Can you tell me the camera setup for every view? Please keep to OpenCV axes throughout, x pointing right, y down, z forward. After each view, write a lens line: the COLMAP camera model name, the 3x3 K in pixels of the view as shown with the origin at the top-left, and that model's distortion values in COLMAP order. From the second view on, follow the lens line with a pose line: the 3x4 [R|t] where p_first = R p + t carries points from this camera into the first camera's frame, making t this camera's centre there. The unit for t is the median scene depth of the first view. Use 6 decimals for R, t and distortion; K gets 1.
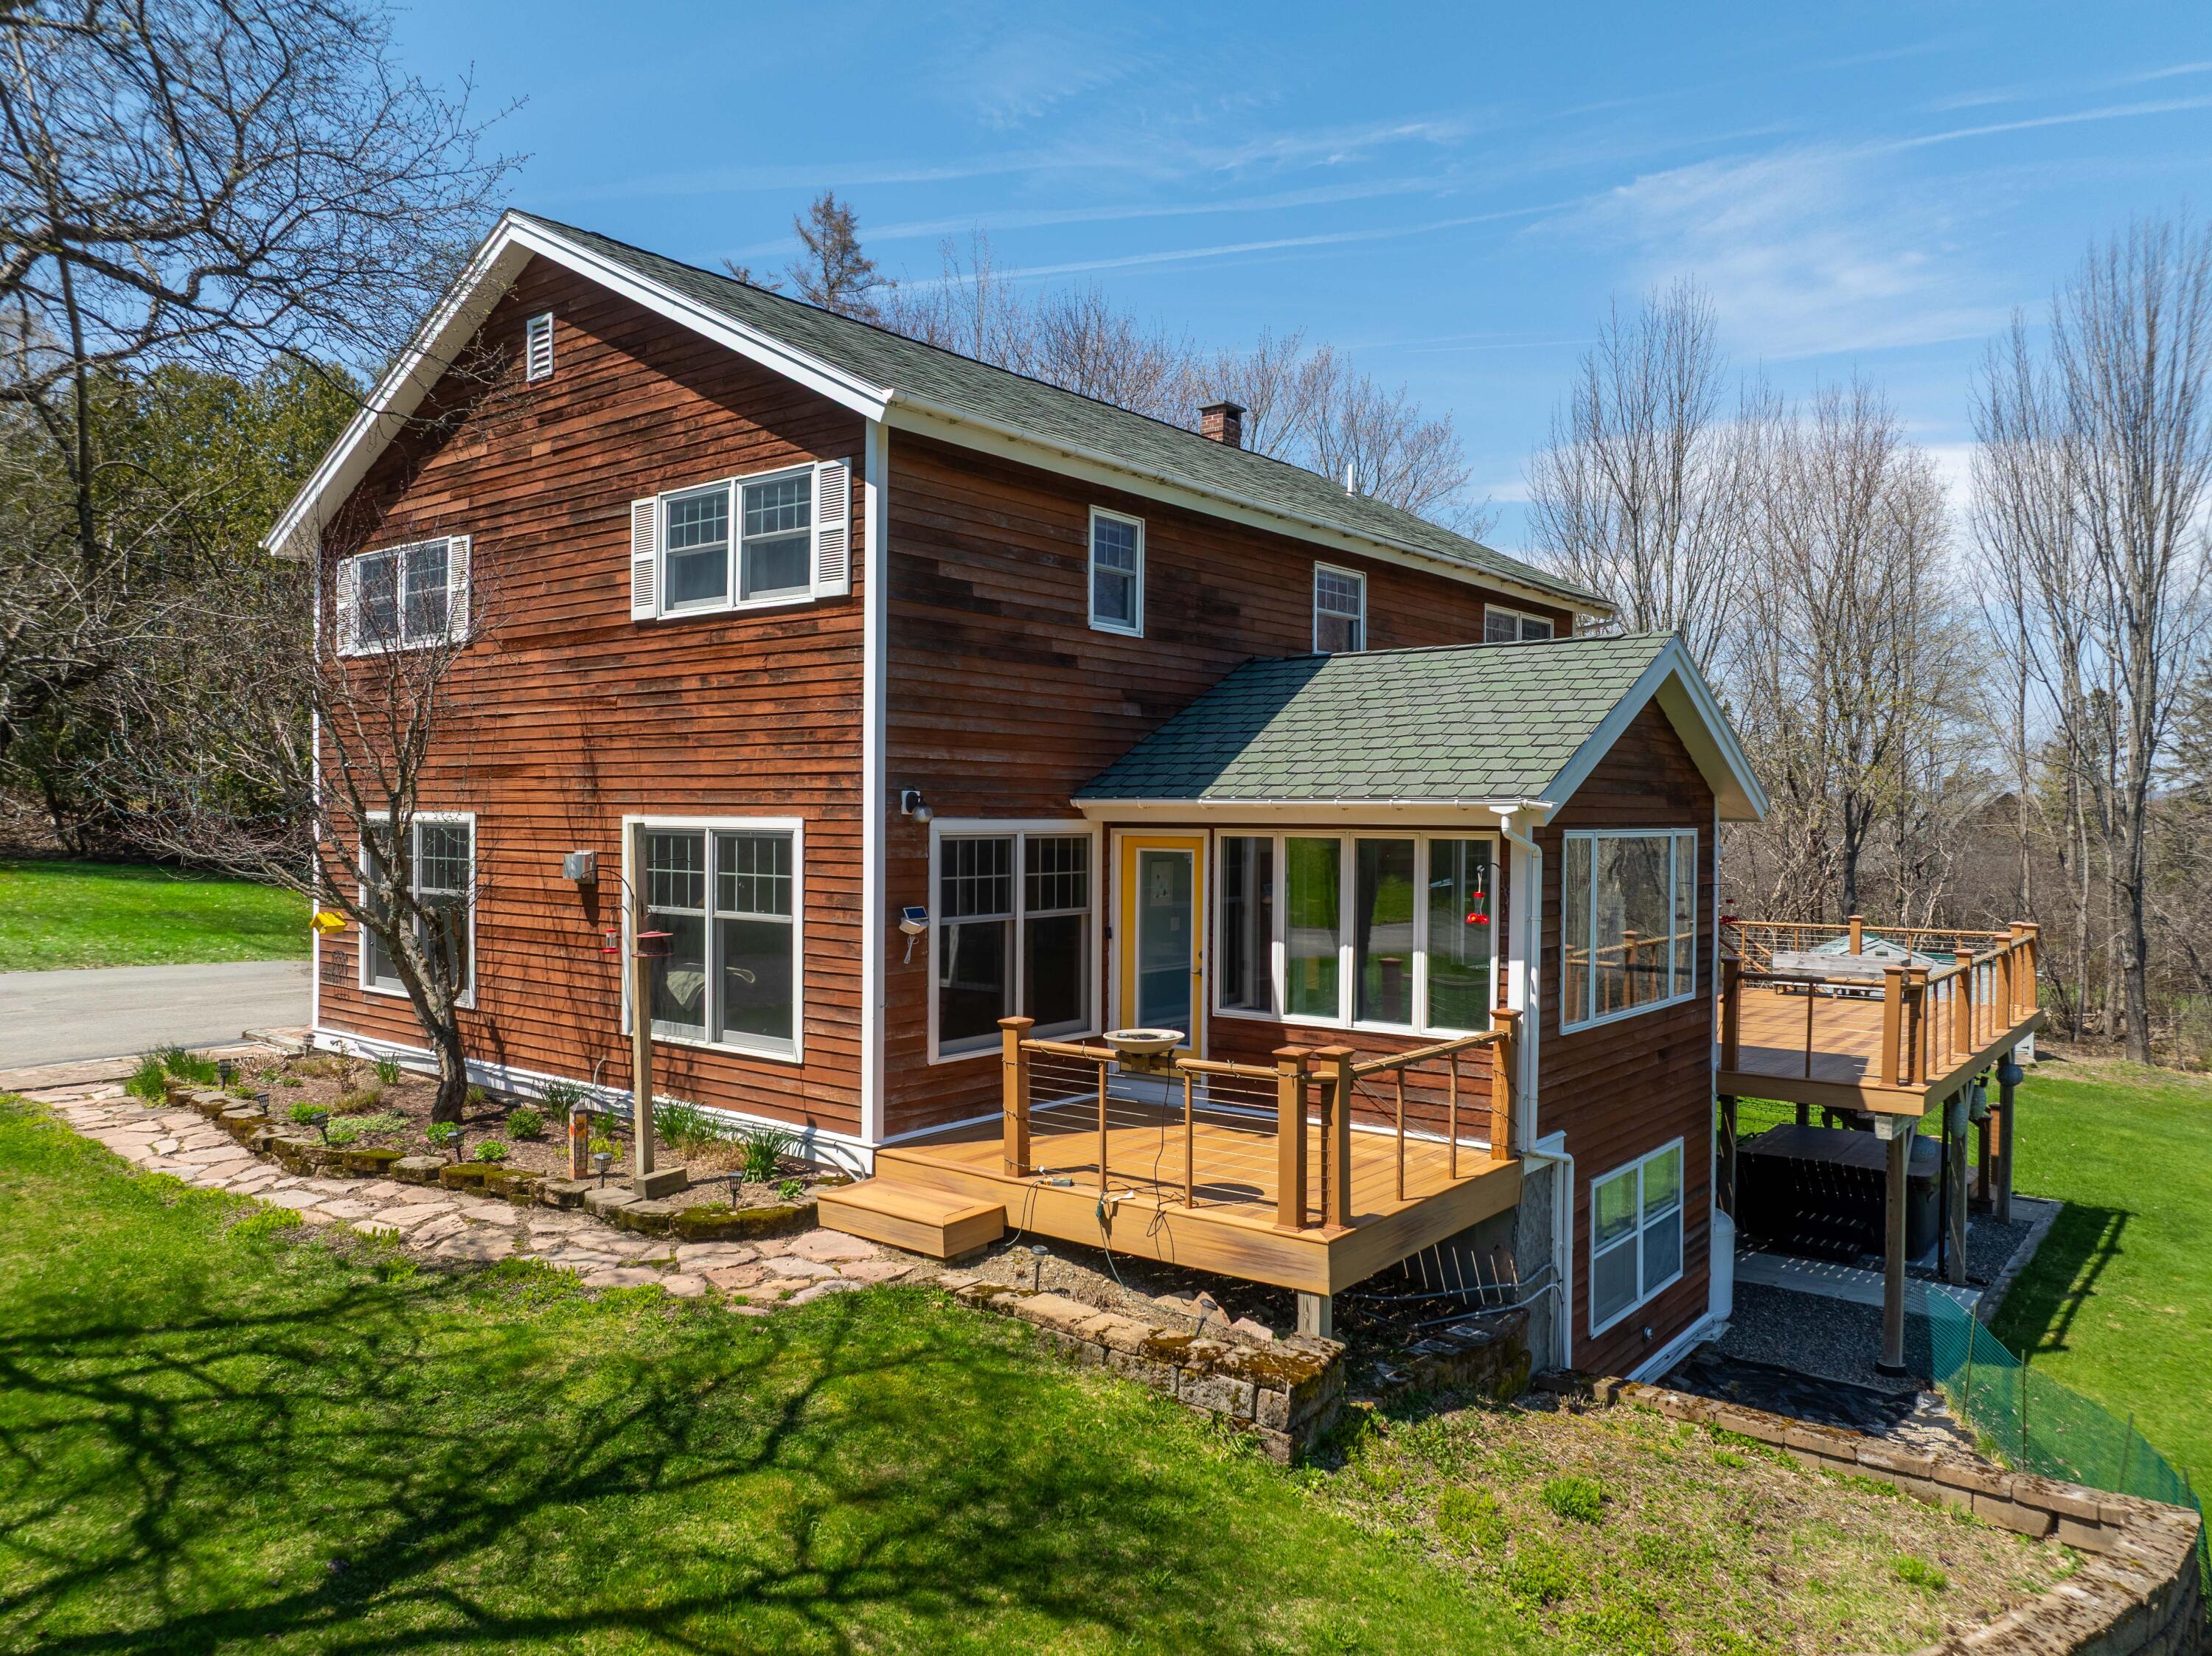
lens RADIAL K [[1553.3, 0, 1096.2], [0, 1553.3, 825.1], [0, 0, 1]] dist [-0.053707, 0.031440]
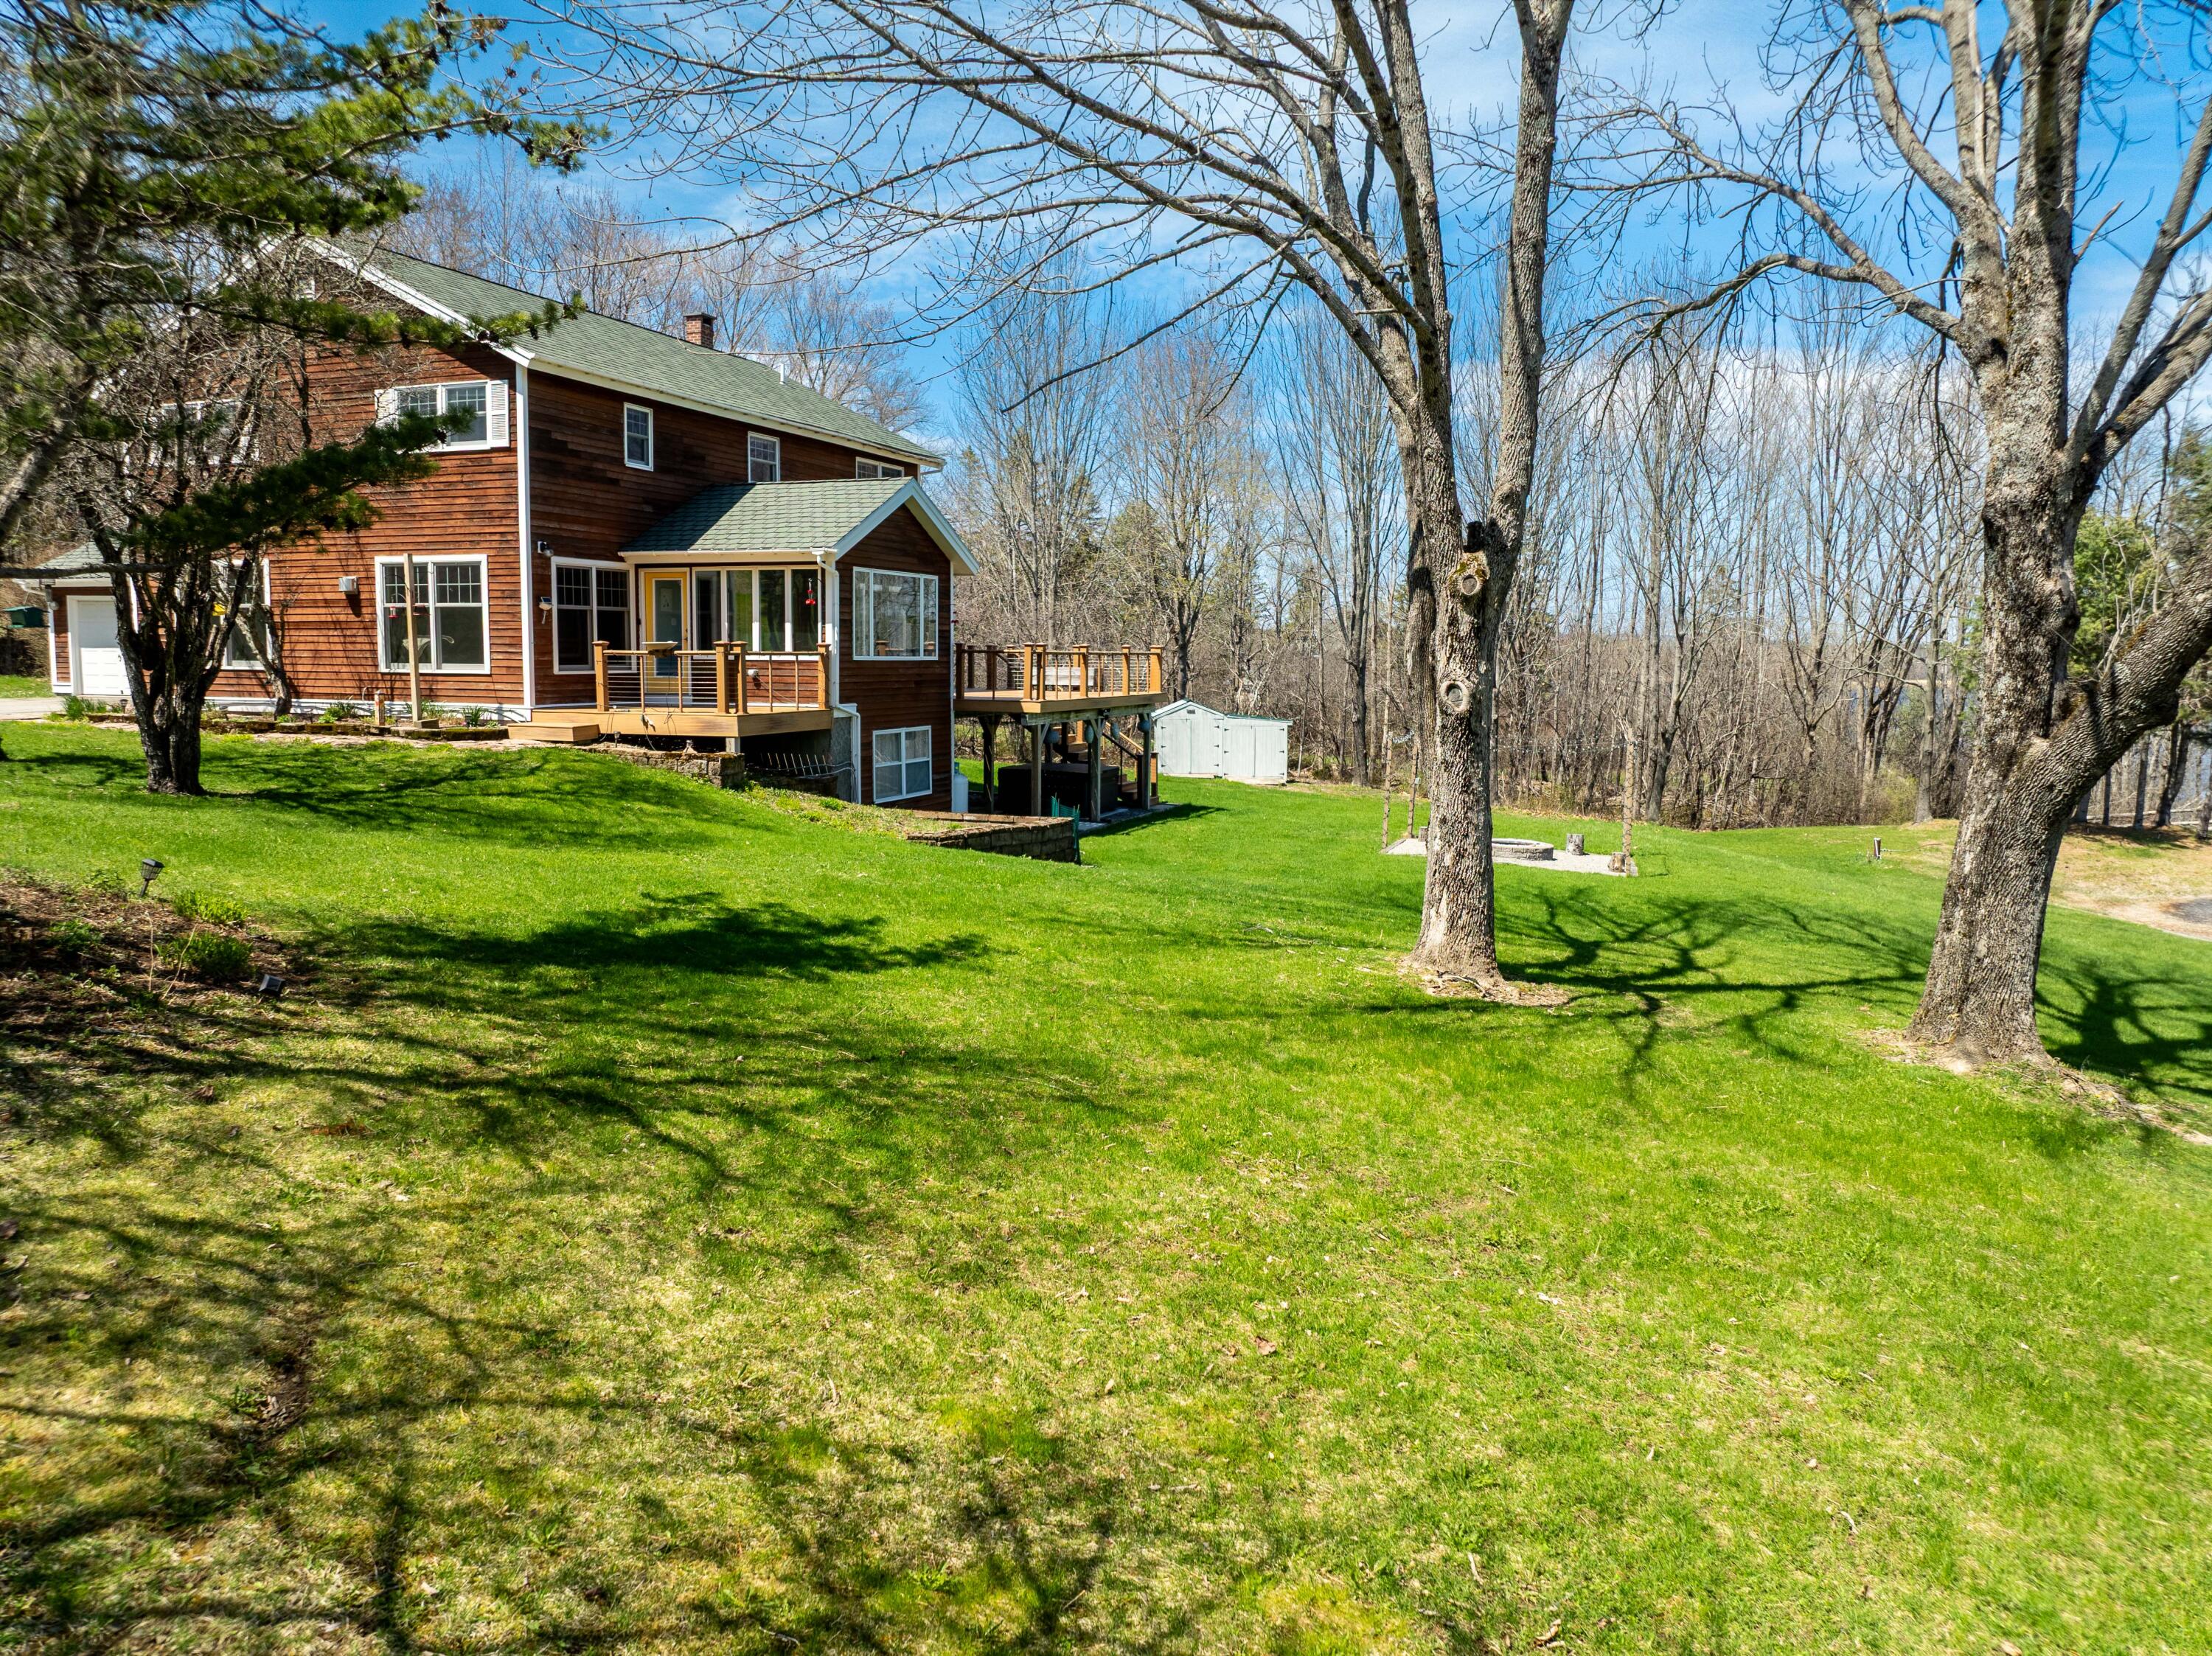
lens RADIAL K [[1553.3, 0, 1104.9], [0, 1553.3, 840.2], [0, 0, 1]] dist [-0.053707, 0.031440]
pose [[0.950576, -0.034942, 0.308520, -0.050660], [0.000010, 0.993651, 0.112508, 0.140256], [-0.310493, -0.106944, 0.944541, -1.215438]]
